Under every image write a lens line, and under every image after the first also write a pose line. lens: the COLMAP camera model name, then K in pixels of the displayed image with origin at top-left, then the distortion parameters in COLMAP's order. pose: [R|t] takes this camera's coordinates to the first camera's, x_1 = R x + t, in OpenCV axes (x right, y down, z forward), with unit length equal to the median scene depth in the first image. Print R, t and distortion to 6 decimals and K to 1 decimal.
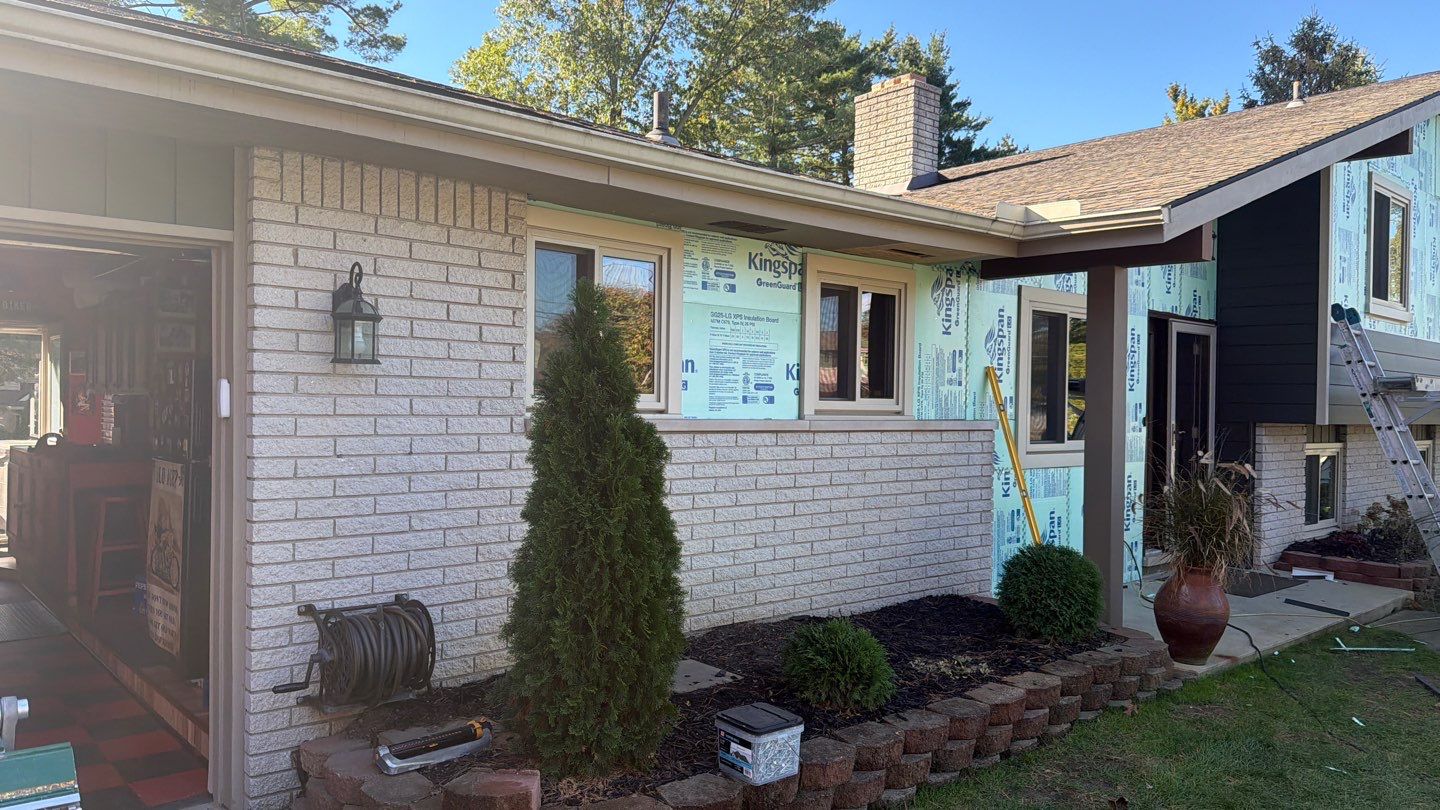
lens RADIAL K [[913.6, 0, 720.0], [0, 913.6, 405.0], [0, 0, 1]] dist [0.113971, -0.134598]
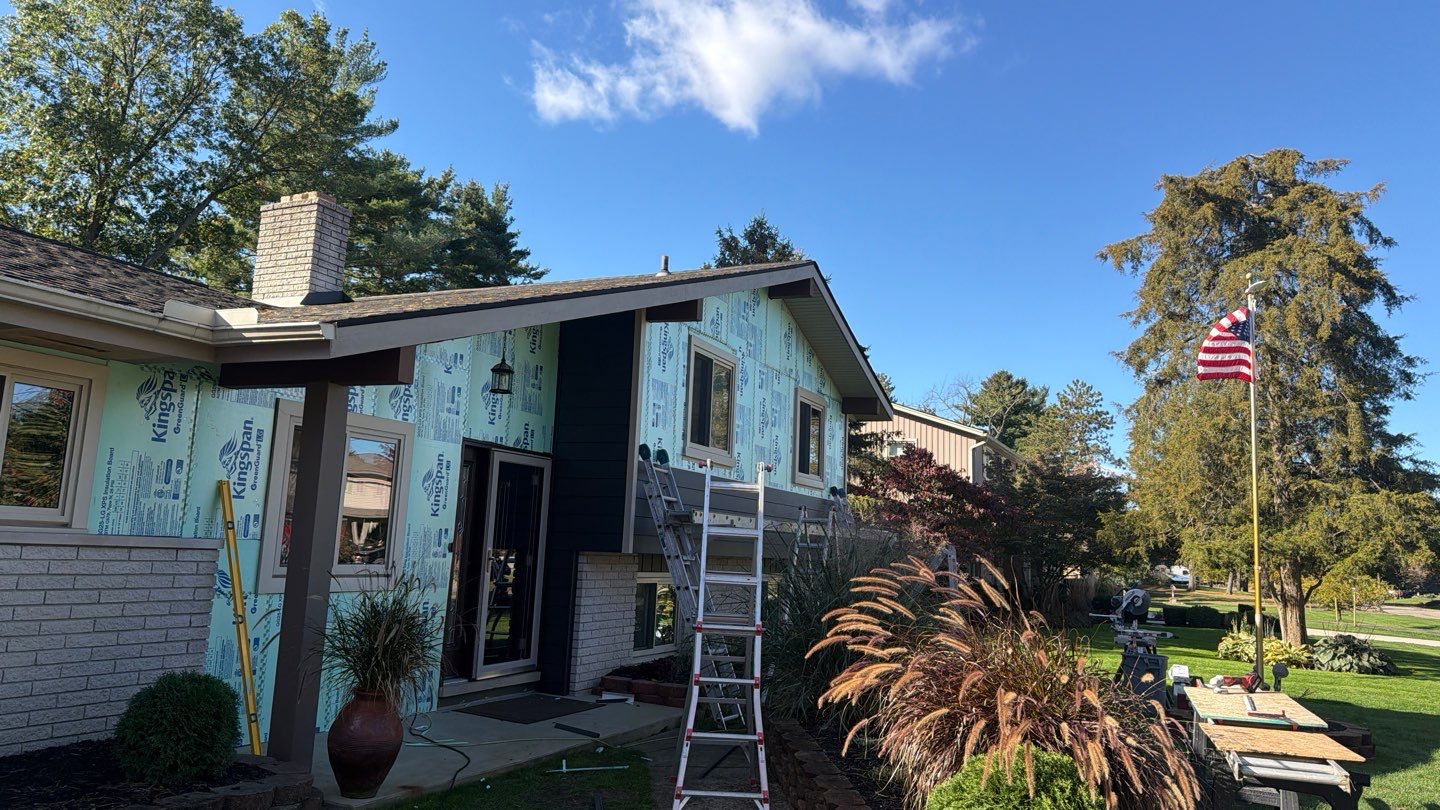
lens RADIAL K [[913.6, 0, 720.0], [0, 913.6, 405.0], [0, 0, 1]] dist [0.113971, -0.134598]
pose [[0.926182, 0.081721, 0.368116, 0.319361], [-0.024501, 0.987212, -0.157516, 0.015106], [-0.376281, 0.136869, 0.916340, -0.046782]]
